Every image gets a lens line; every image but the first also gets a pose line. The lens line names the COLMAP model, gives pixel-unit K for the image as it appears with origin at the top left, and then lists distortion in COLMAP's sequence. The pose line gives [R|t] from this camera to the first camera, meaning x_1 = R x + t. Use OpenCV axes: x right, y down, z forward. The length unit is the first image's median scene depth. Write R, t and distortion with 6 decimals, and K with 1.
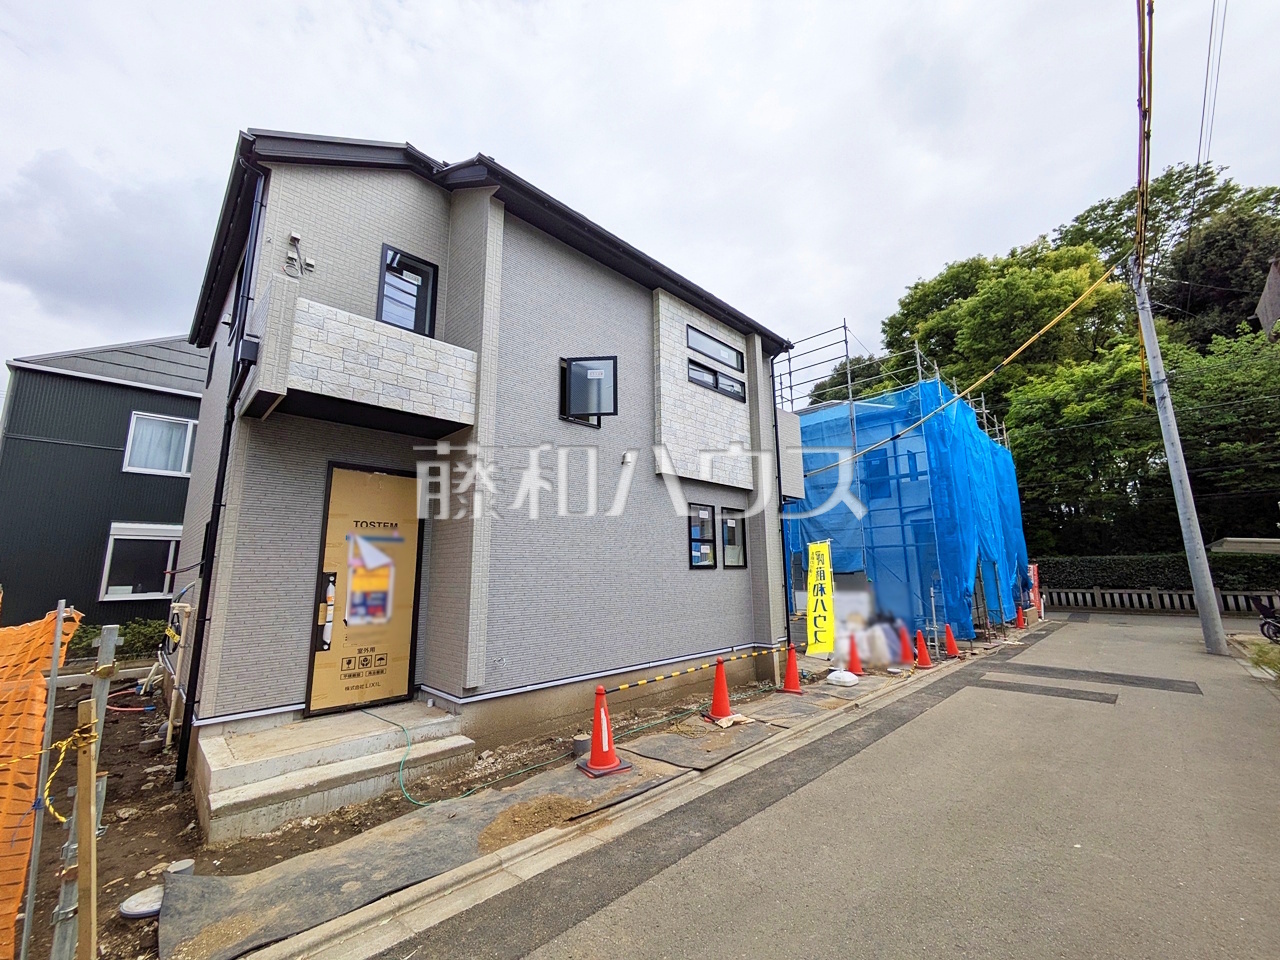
lens RADIAL K [[506.3, 0, 644.5], [0, 506.3, 478.7], [0, 0, 1]] dist [0.000578, 0.001130]
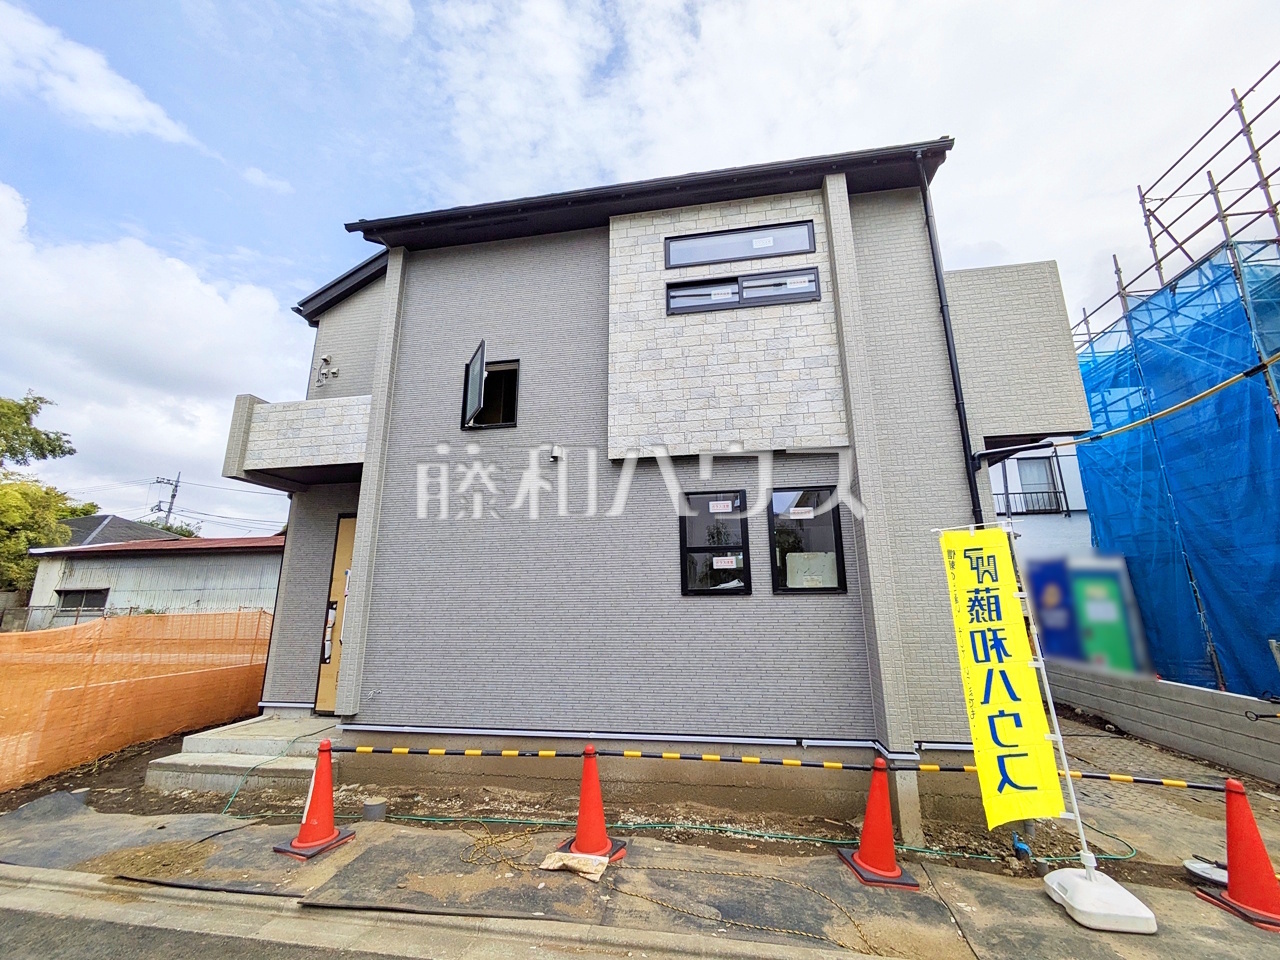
lens RADIAL K [[509.5, 0, 651.7], [0, 509.5, 480.0], [0, 0, 1]] dist [0.002723, 0.000081]
pose [[0.580115, -0.185011, -0.793245, 0.726057], [0.151145, 0.981400, -0.118360, 0.126758], [0.800389, -0.051233, 0.597288, 0.709757]]
